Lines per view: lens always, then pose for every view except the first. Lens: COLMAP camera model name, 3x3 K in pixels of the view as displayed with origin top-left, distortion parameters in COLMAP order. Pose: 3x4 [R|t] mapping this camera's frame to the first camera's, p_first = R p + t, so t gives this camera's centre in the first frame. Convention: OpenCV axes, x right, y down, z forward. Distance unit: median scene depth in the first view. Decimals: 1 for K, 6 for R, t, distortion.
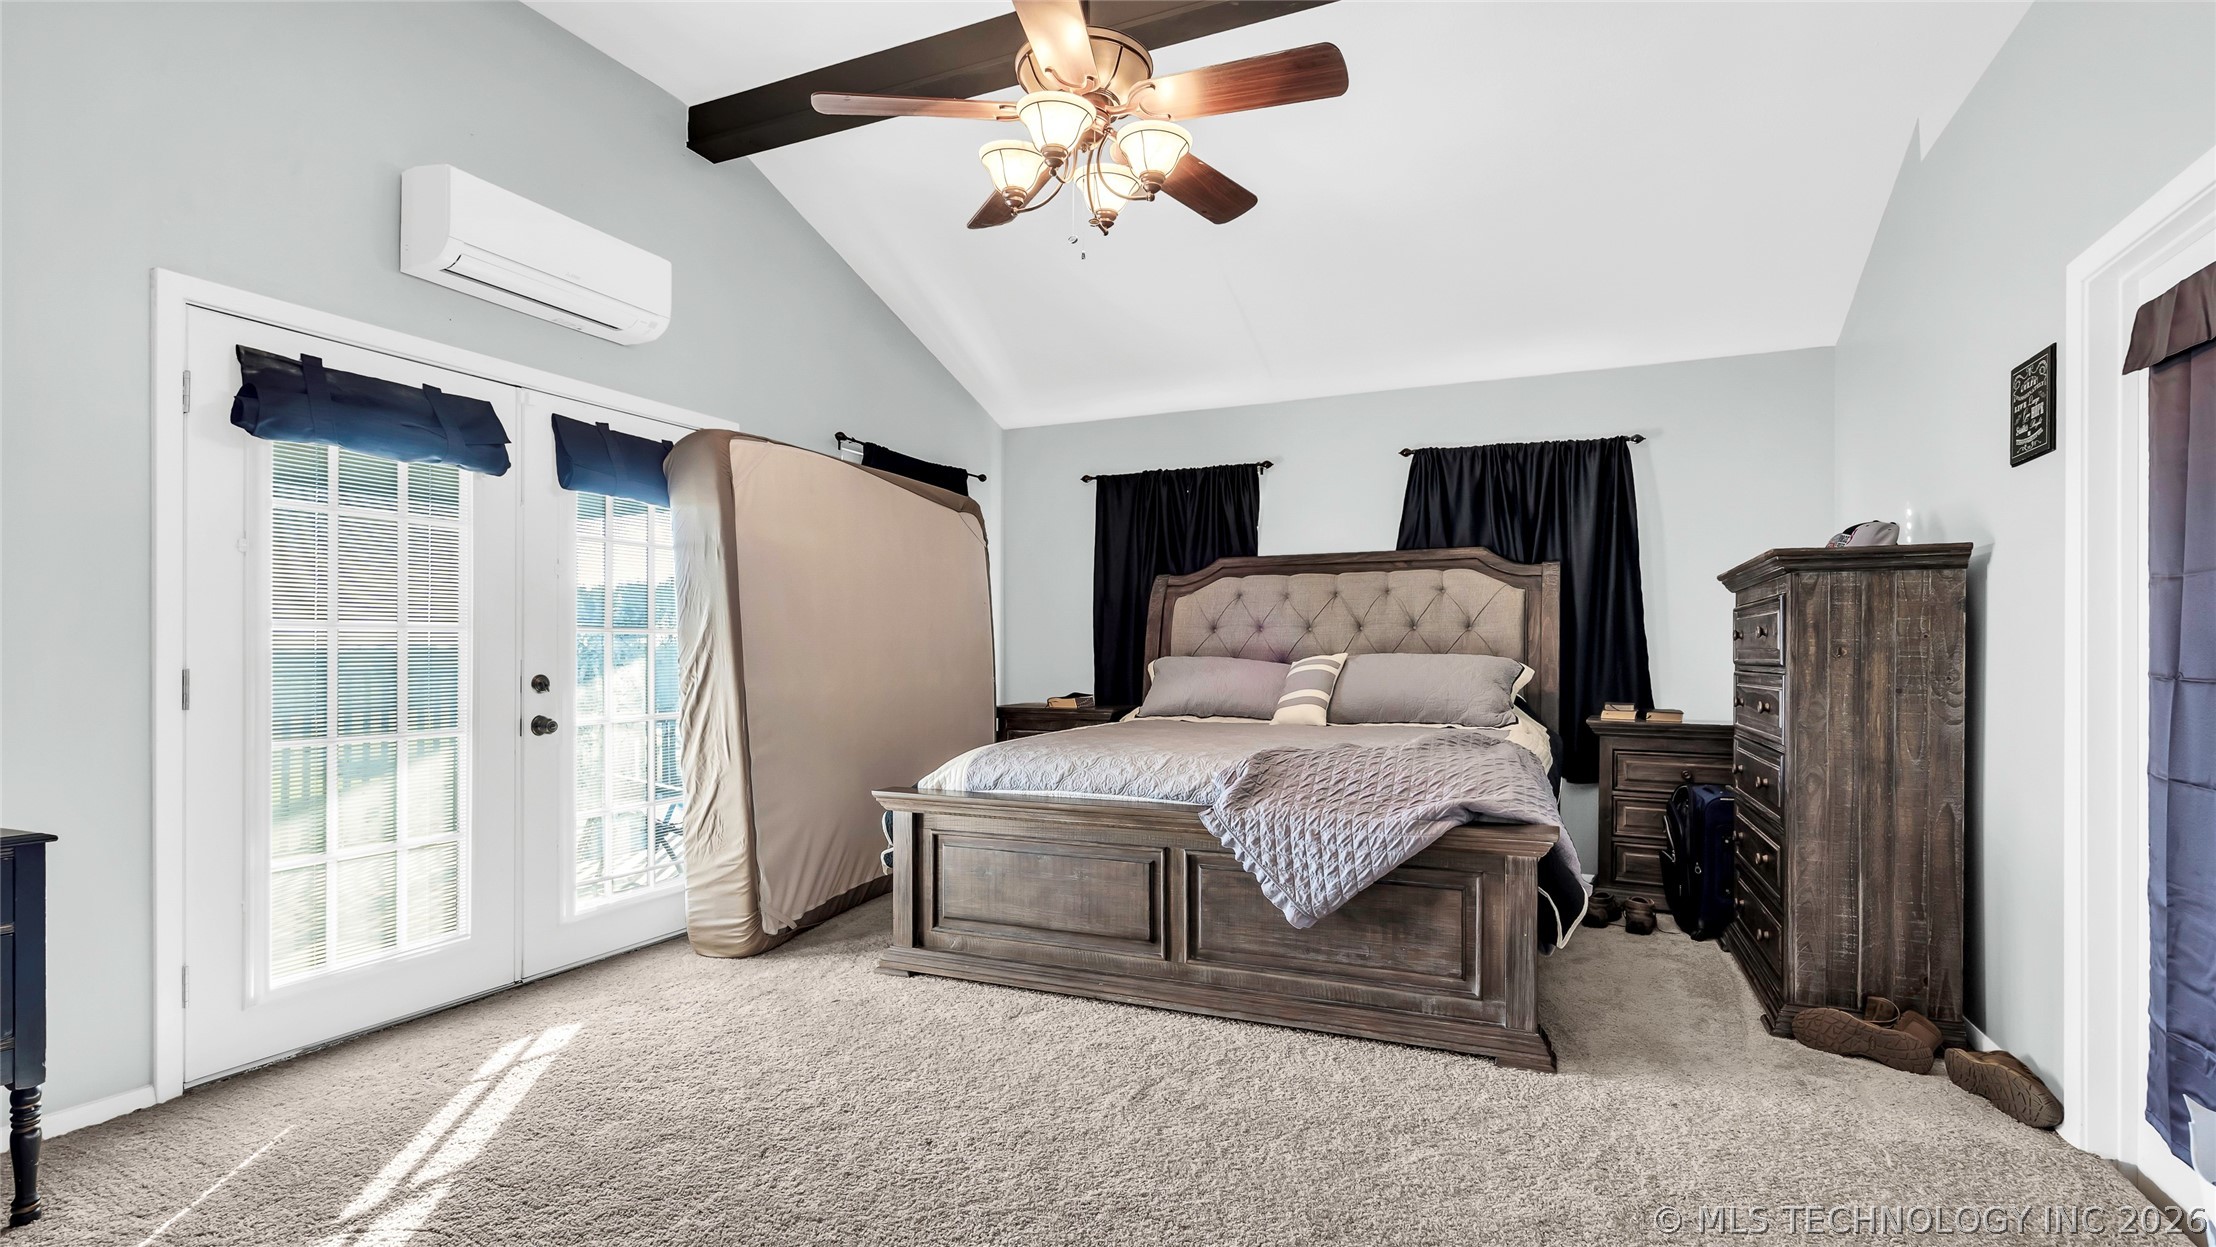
lens RADIAL K [[1028.4, 0, 1108.5], [0, 1028.4, 654.3], [0, 0, 1]] dist [0.000896, 0.000462]
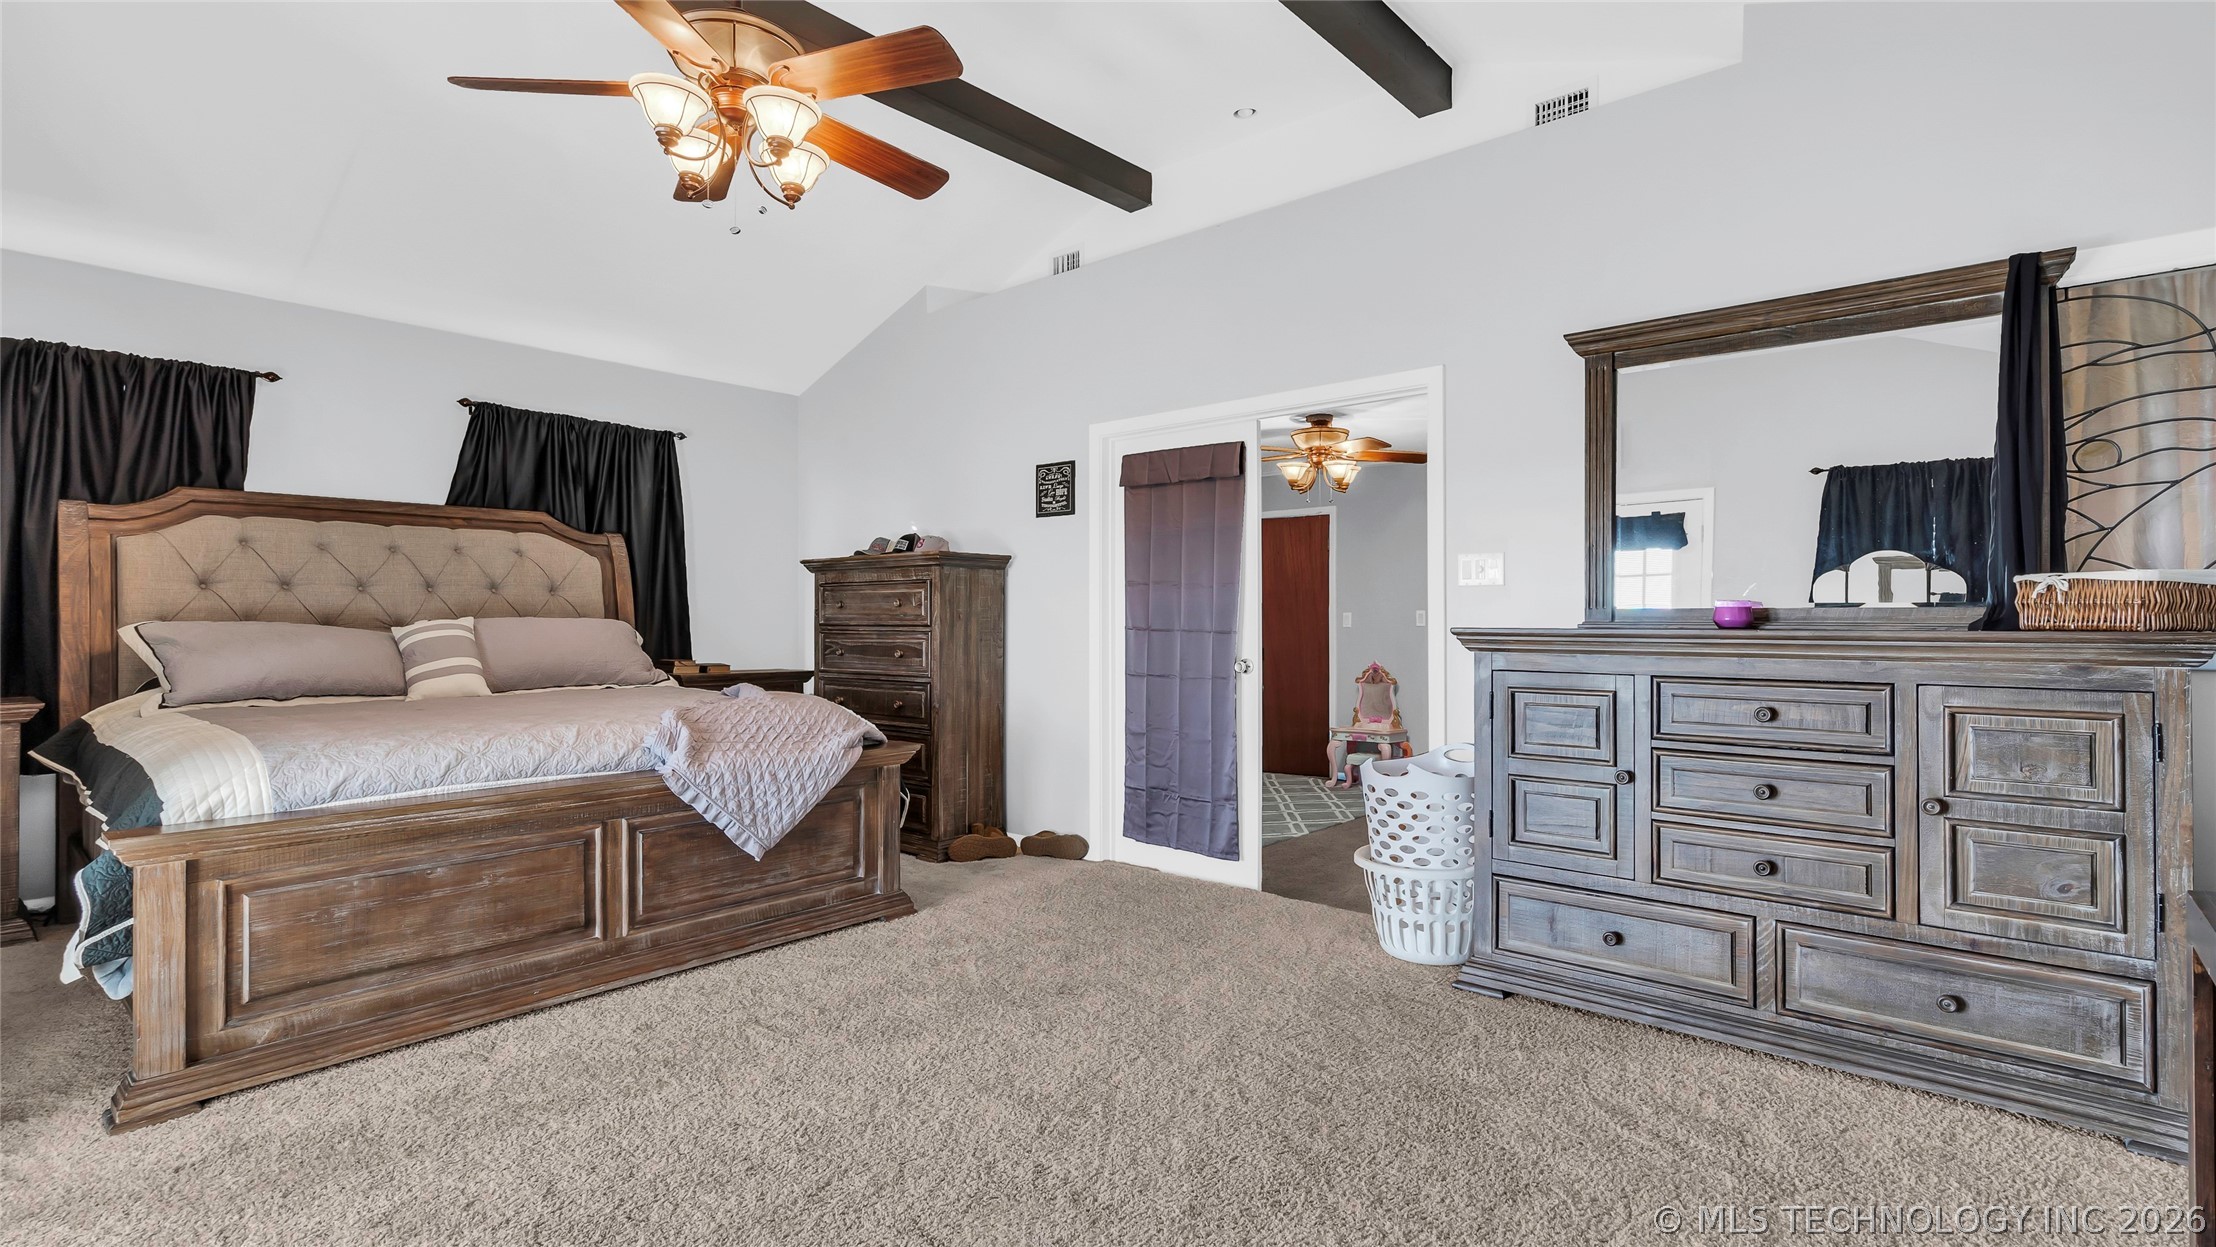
lens RADIAL K [[1031.3, 0, 1112.1], [0, 1031.3, 615.3], [0, 0, 1]] dist [0.000382, 0.000297]
pose [[0.290111, 0.002459, 0.956990, -0.723882], [-0.000227, 0.999997, -0.002501, -0.000667], [-0.956993, 0.000508, 0.290111, 0.275649]]
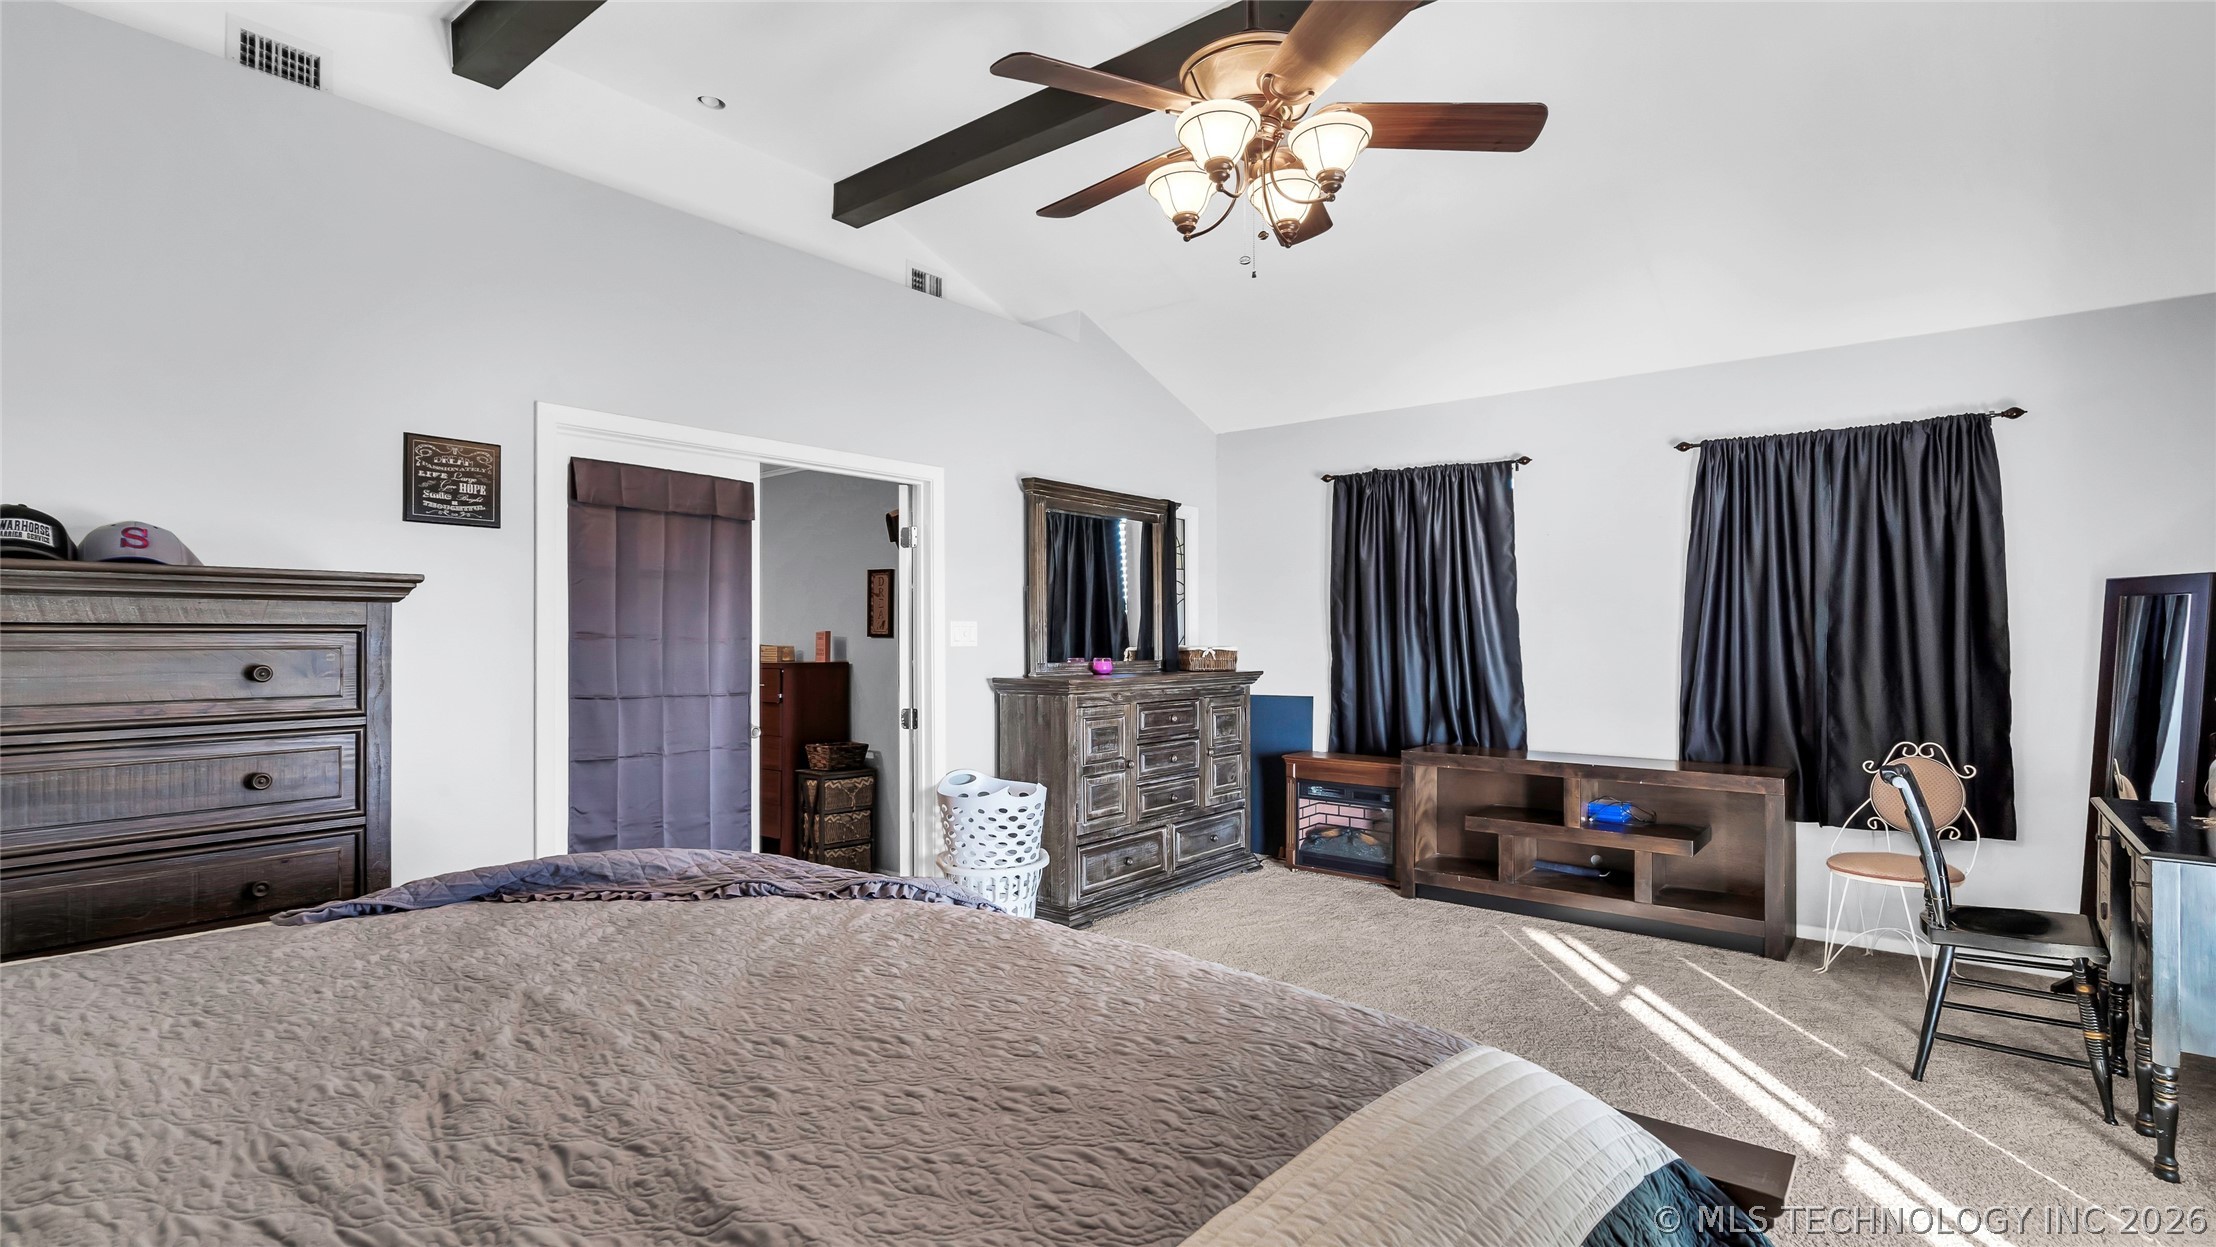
lens RADIAL K [[1031.3, 0, 1112.1], [0, 1031.3, 615.3], [0, 0, 1]] dist [0.000382, 0.000297]
pose [[-0.967035, -0.000049, 0.254642, -0.112618], [-0.004554, 0.999843, -0.017105, -0.055199], [-0.254602, -0.017700, -0.966884, 1.568598]]
